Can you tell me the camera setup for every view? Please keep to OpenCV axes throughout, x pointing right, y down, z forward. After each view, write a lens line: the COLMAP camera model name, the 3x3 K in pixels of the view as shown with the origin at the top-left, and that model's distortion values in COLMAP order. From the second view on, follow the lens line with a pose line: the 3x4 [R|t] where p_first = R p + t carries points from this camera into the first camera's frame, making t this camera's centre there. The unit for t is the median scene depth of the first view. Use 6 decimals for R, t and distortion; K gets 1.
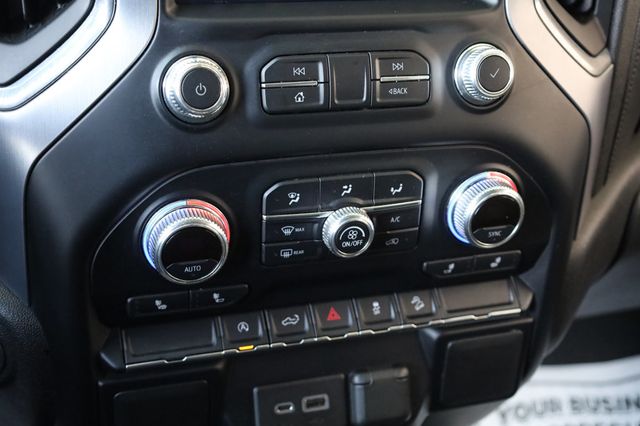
lens RADIAL K [[891.6, 0, 320.0], [0, 891.6, 213.0], [0, 0, 1]] dist [-0.013329, 0.003331]
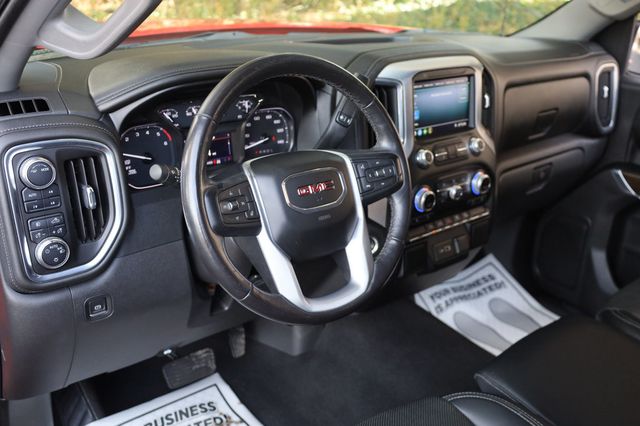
lens RADIAL K [[607.3, 0, 320.0], [0, 607.3, 213.0], [0, 0, 1]] dist [-0.003637, 0.000424]
pose [[0.928079, -0.180654, 0.325627, -1.289316], [0.224881, 0.968883, -0.103415, 0.230489], [-0.296812, 0.169205, 0.939826, -1.141203]]
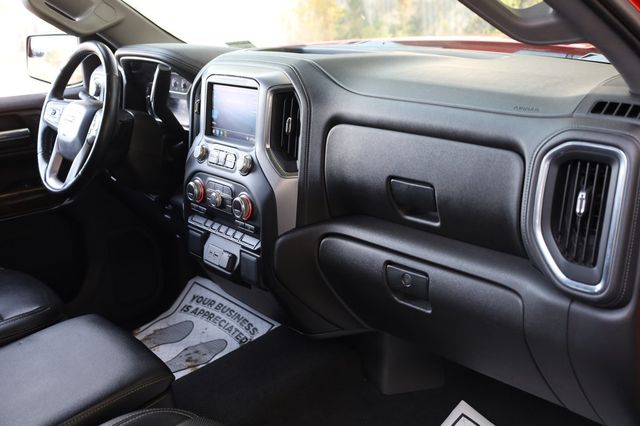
lens RADIAL K [[724.9, 0, 320.0], [0, 724.9, 213.0], [0, 0, 1]] dist [-0.000441, 0.000037]
pose [[0.372855, 0.188941, -0.908449, 2.776463], [-0.410733, 0.911514, 0.021001, -0.162147], [0.832032, 0.365300, 0.417467, 0.152248]]
